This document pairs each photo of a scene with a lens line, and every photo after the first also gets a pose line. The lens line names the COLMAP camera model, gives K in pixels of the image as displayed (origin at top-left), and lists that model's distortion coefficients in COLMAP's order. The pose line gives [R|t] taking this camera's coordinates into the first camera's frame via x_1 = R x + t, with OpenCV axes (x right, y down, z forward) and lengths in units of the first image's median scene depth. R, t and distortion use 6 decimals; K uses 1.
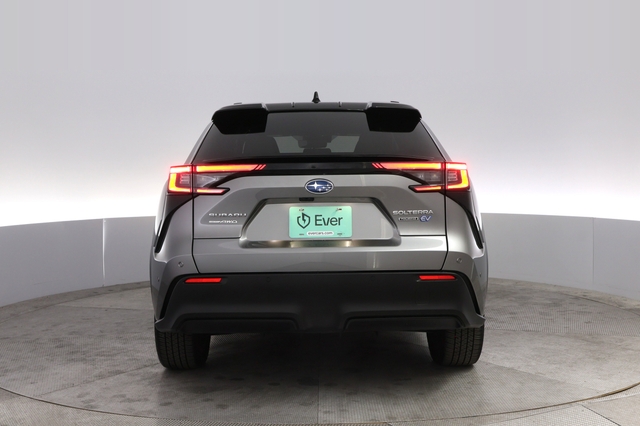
lens RADIAL K [[533.5, 0, 320.0], [0, 533.5, 213.0], [0, 0, 1]] dist [-0.001988, -0.000323]
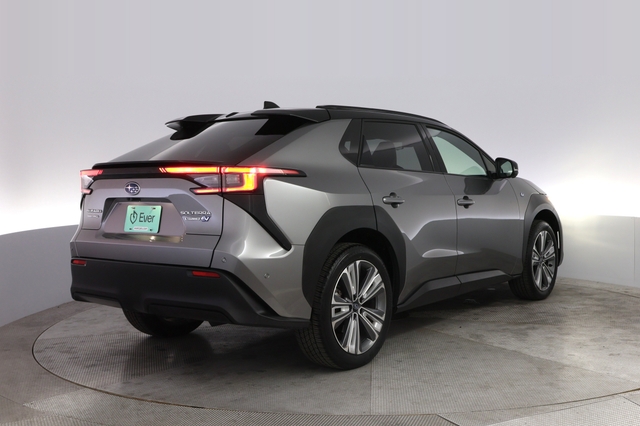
lens RADIAL K [[533.5, 0, 320.0], [0, 533.5, 213.0], [0, 0, 1]] dist [-0.001988, -0.000323]
pose [[0.875186, 0.027786, -0.482988, 0.913070], [-0.024611, 0.999614, 0.012912, -0.020886], [0.483160, 0.000586, 0.875532, 0.172790]]
